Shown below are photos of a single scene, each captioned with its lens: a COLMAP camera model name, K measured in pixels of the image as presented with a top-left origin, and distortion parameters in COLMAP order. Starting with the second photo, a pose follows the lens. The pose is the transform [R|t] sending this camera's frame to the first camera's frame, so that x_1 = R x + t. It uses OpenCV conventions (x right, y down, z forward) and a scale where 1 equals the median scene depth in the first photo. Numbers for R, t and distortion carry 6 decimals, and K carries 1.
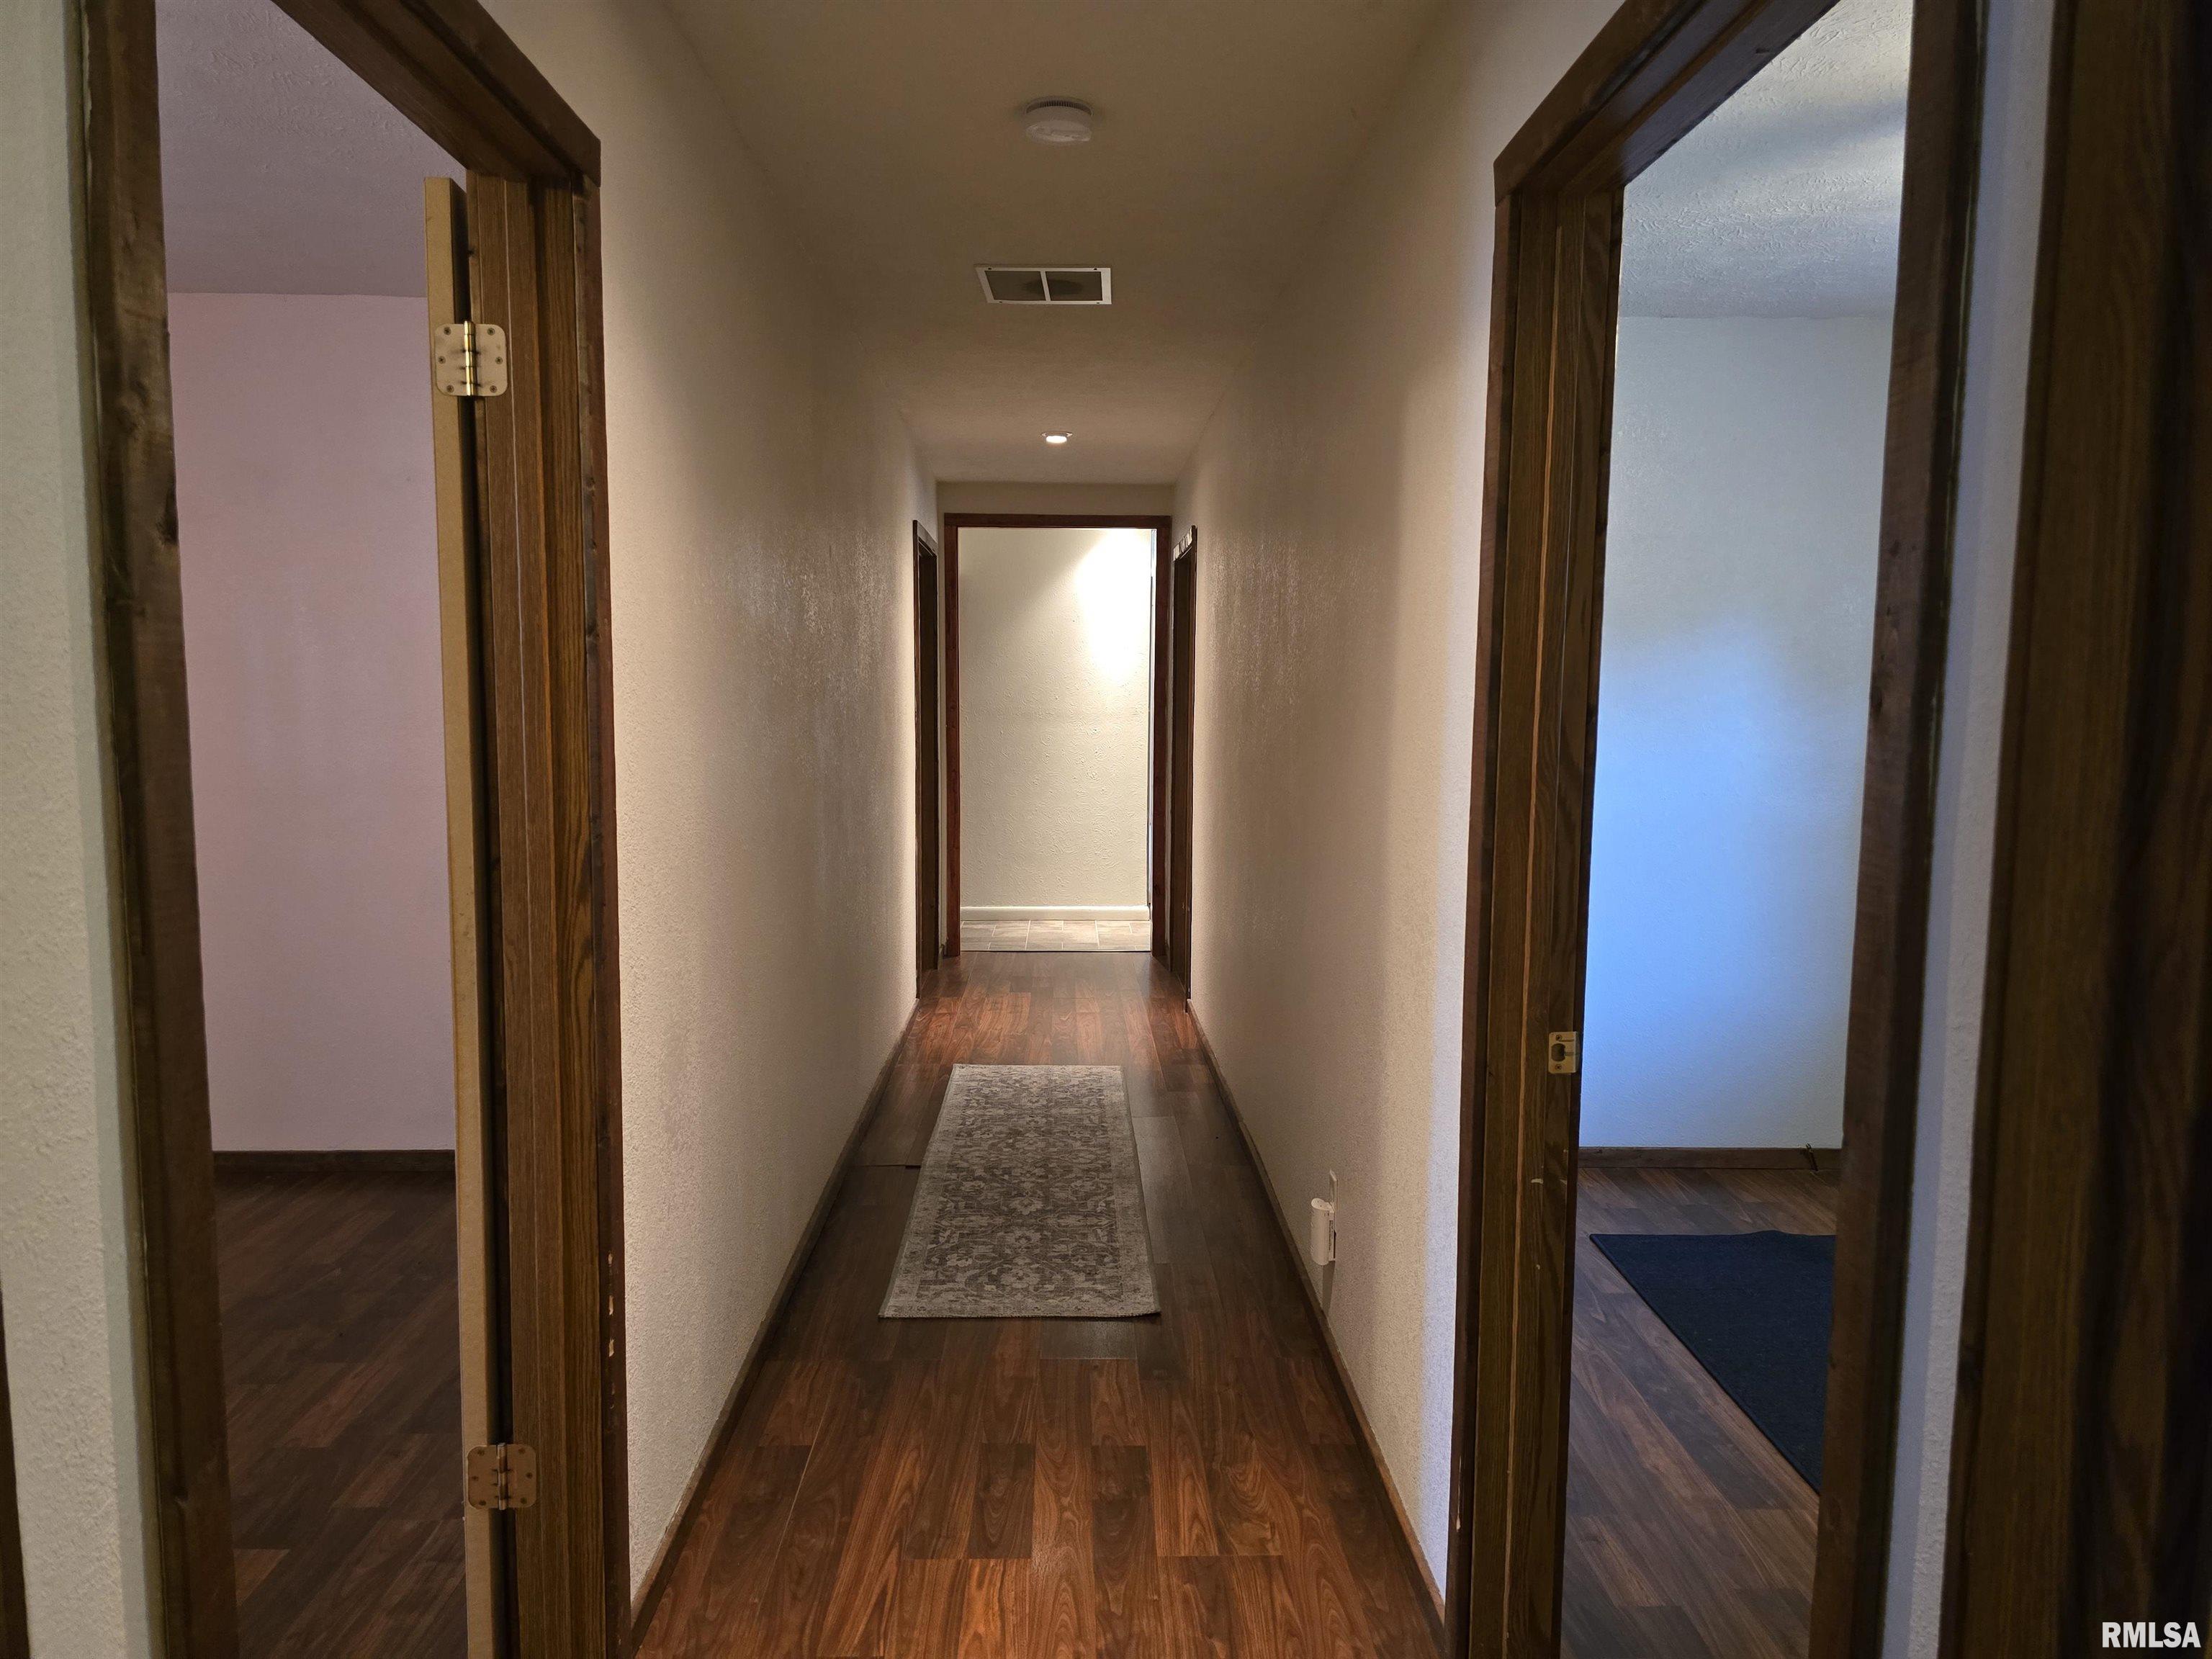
lens RADIAL K [[1482.4, 0, 1101.7], [0, 1482.4, 830.7], [0, 0, 1]] dist [0.066173, -0.069771]
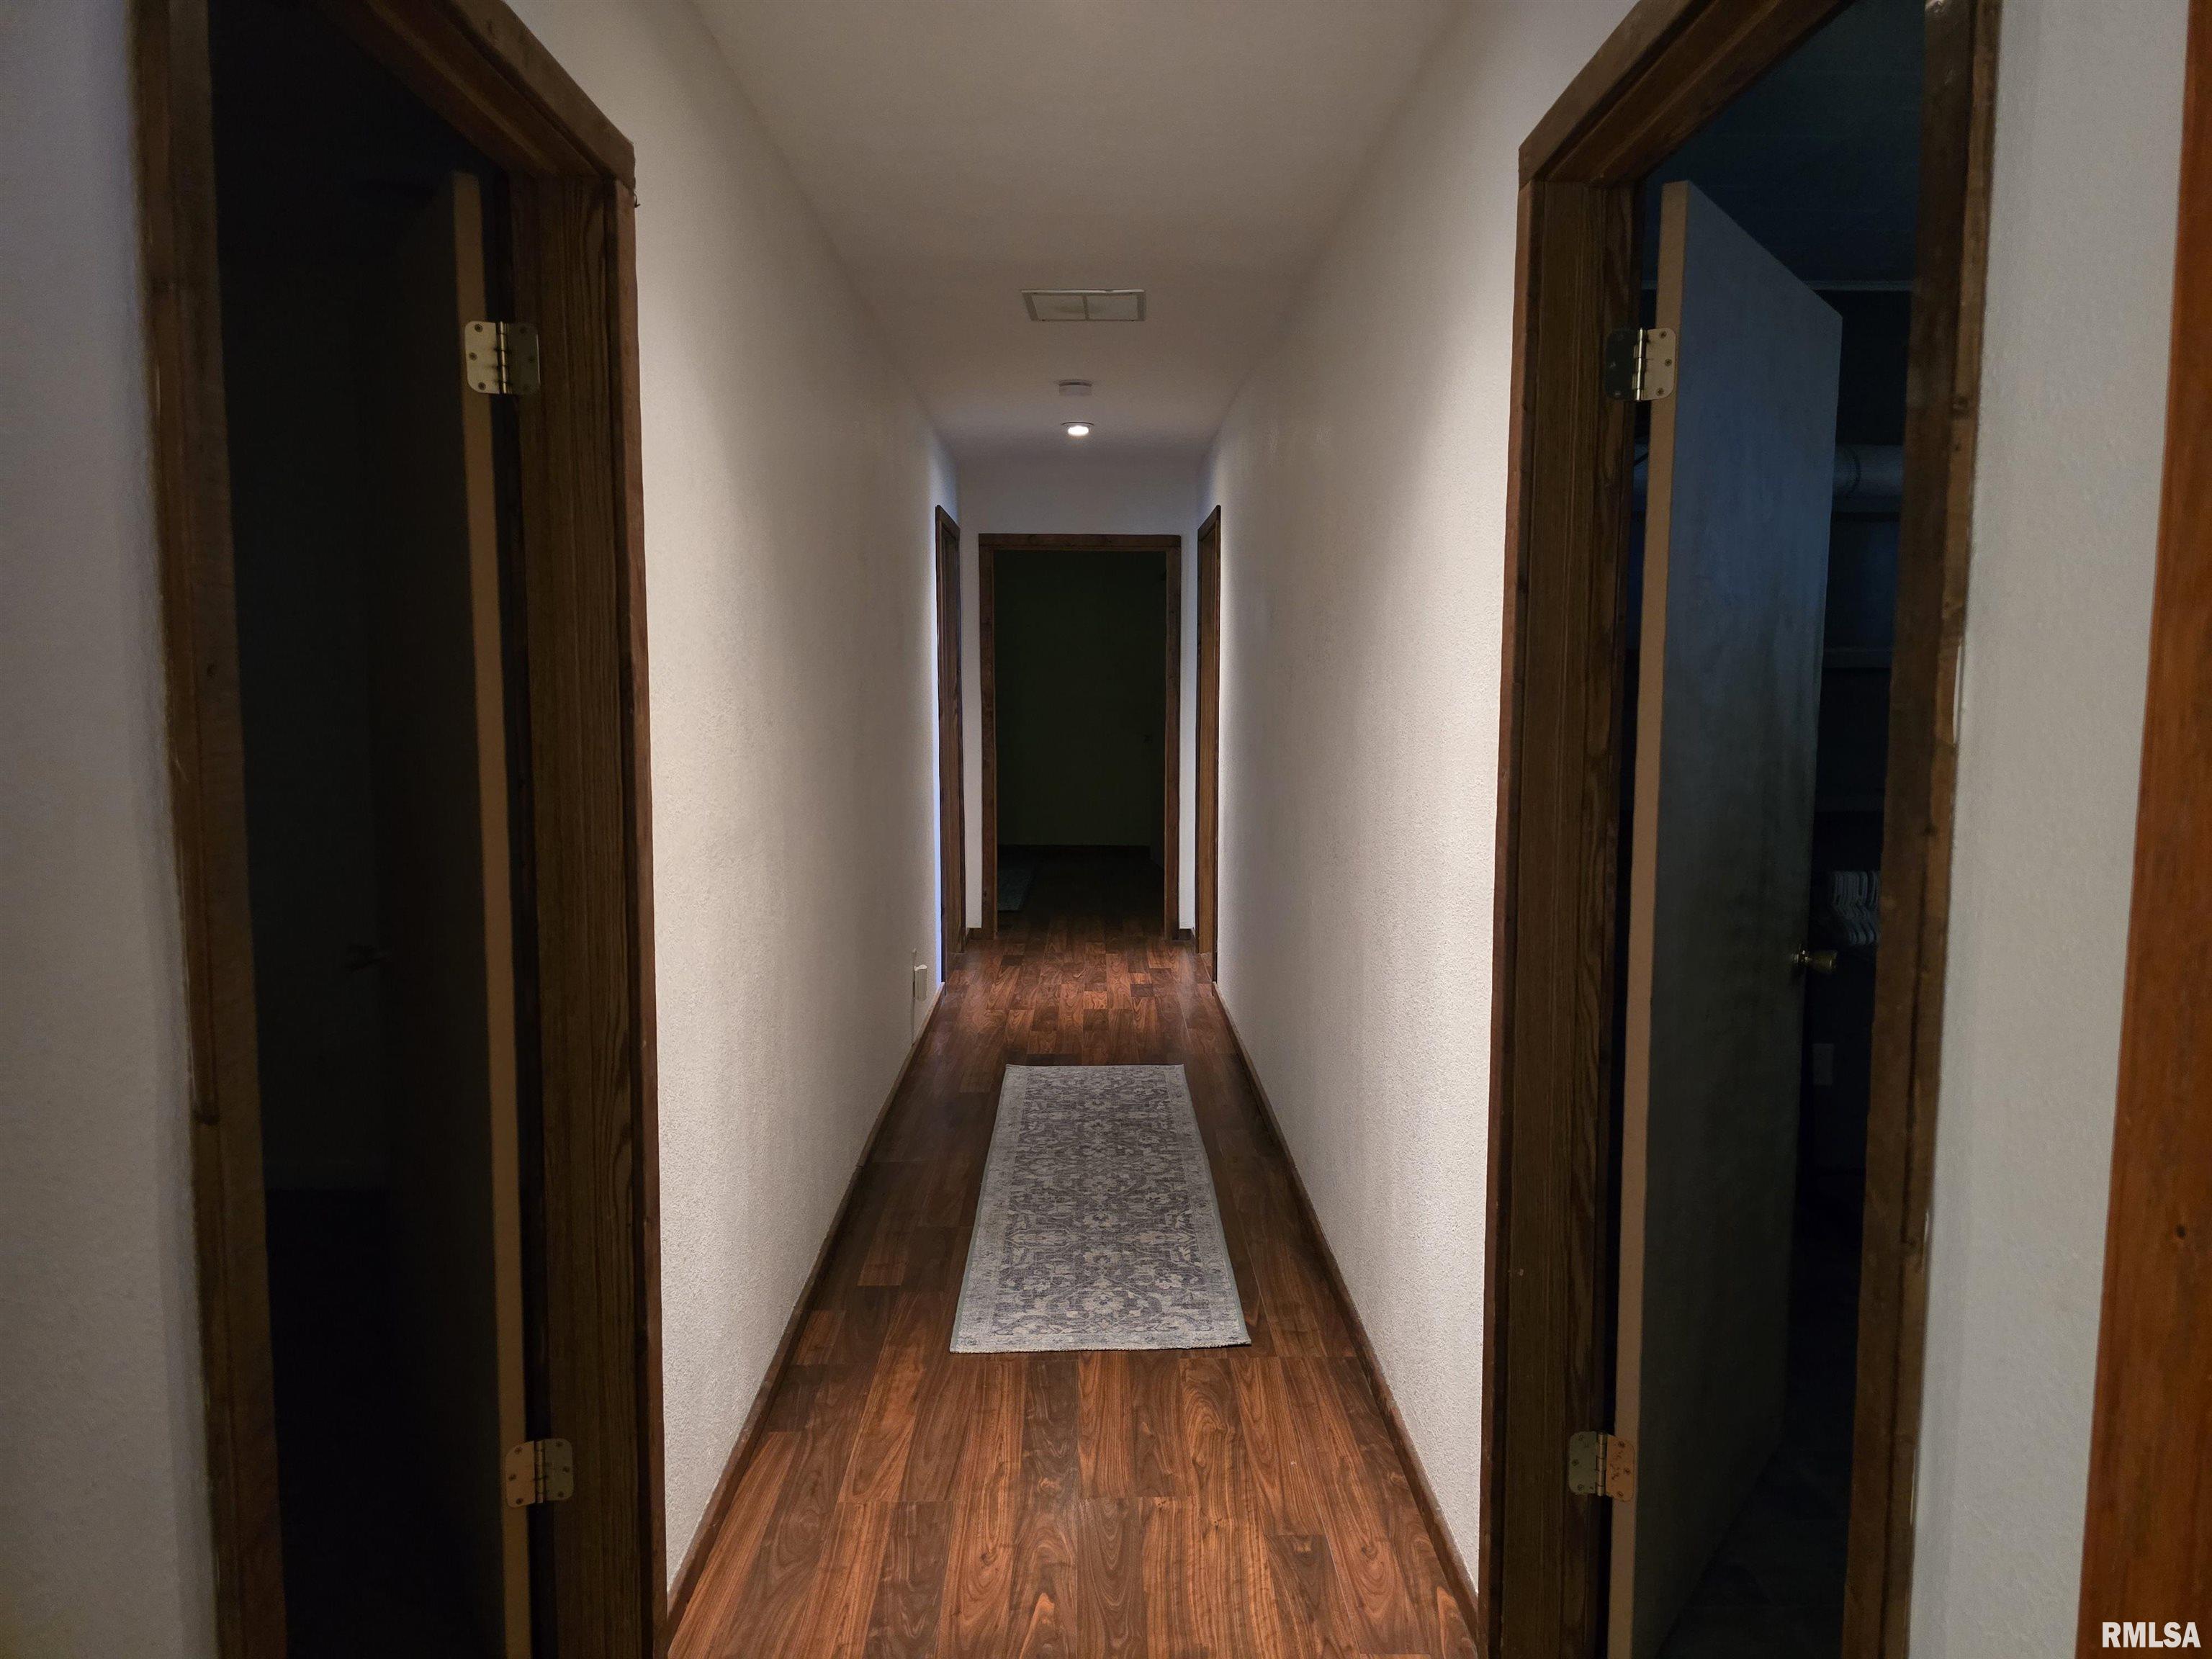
lens RADIAL K [[1482.4, 0, 1103.1], [0, 1482.4, 829.0], [0, 0, 1]] dist [0.066173, -0.069771]
pose [[-0.998687, -0.050651, 0.007722, -0.049045], [-0.047948, 0.977042, 0.207581, -0.193159], [-0.018059, 0.206938, -0.978187, 1.950712]]
